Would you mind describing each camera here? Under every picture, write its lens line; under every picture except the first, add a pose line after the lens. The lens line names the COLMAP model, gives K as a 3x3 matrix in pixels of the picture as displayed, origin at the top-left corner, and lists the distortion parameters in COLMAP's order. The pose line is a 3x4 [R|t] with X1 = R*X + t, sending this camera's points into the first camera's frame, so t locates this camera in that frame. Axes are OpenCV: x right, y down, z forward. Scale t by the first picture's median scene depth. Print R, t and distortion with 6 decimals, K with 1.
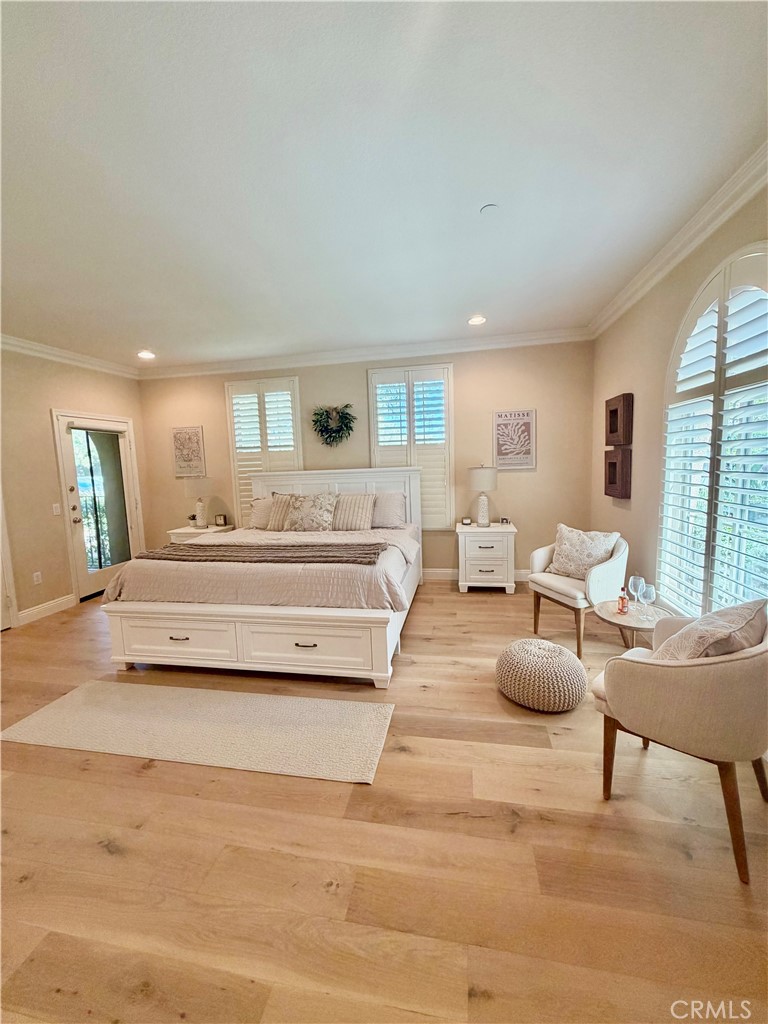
lens RADIAL K [[405.0, 0, 380.8], [0, 405.0, 505.8], [0, 0, 1]] dist [-0.000114, 0.001398]
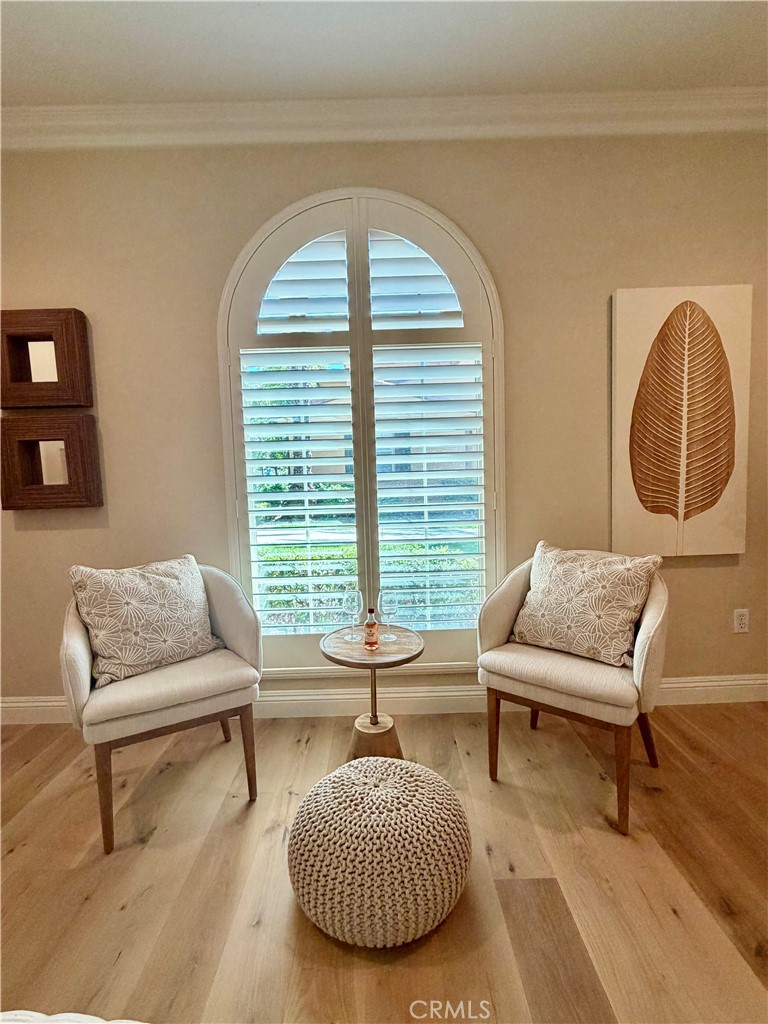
lens RADIAL K [[479.1, 0, 387.2], [0, 479.1, 509.8], [0, 0, 1]] dist [0.003503, -0.000347]
pose [[-0.203850, -0.036871, 0.978308, -0.078888], [0.148848, 0.986506, 0.068195, 0.000521], [-0.967621, 0.159521, -0.195611, 0.563619]]
